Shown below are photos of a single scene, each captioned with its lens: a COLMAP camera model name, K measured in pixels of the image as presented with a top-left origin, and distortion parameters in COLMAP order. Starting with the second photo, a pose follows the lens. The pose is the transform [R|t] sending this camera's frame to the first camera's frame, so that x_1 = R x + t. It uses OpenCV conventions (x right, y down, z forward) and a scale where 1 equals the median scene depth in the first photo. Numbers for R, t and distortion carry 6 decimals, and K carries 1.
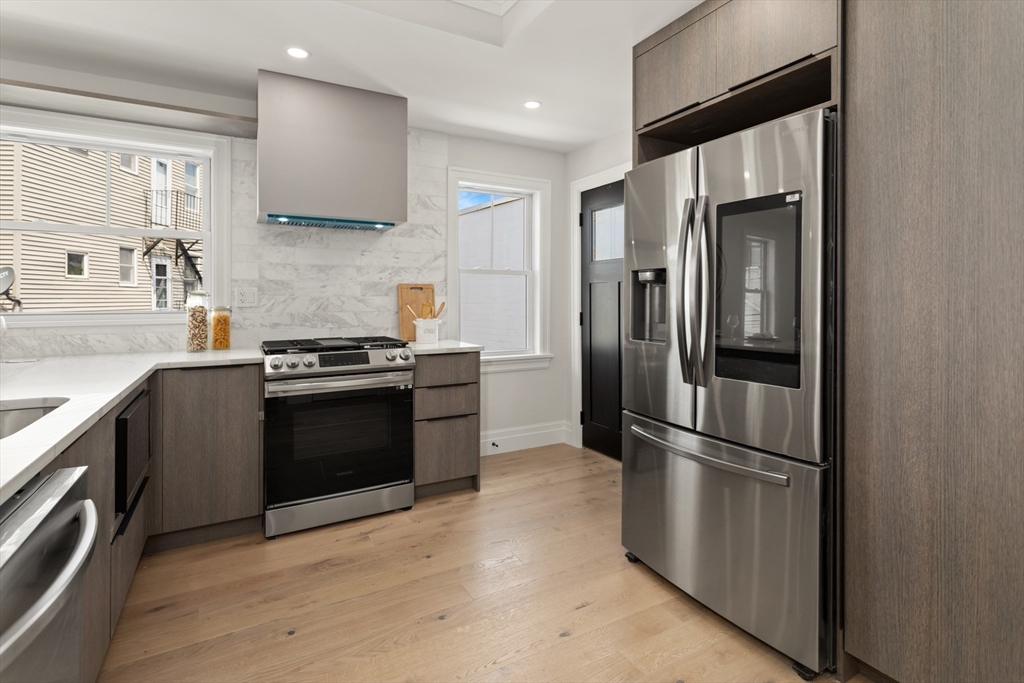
lens RADIAL K [[521.3, 0, 536.2], [0, 521.3, 294.9], [0, 0, 1]] dist [0.003364, -0.000009]
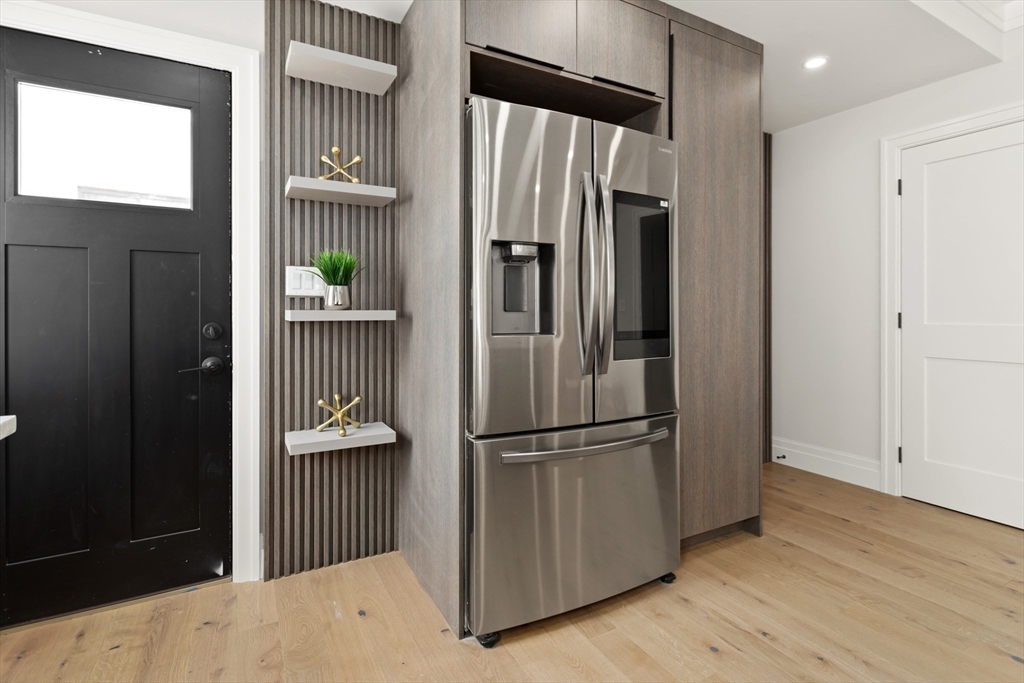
lens RADIAL K [[521.3, 0, 498.0], [0, 521.3, 310.8], [0, 0, 1]] dist [0.003364, -0.000009]
pose [[0.004206, 0.000218, 0.999991, -0.745196], [-0.005710, 0.999984, -0.000194, 0.069742], [-0.999975, -0.005709, 0.004207, 1.377801]]
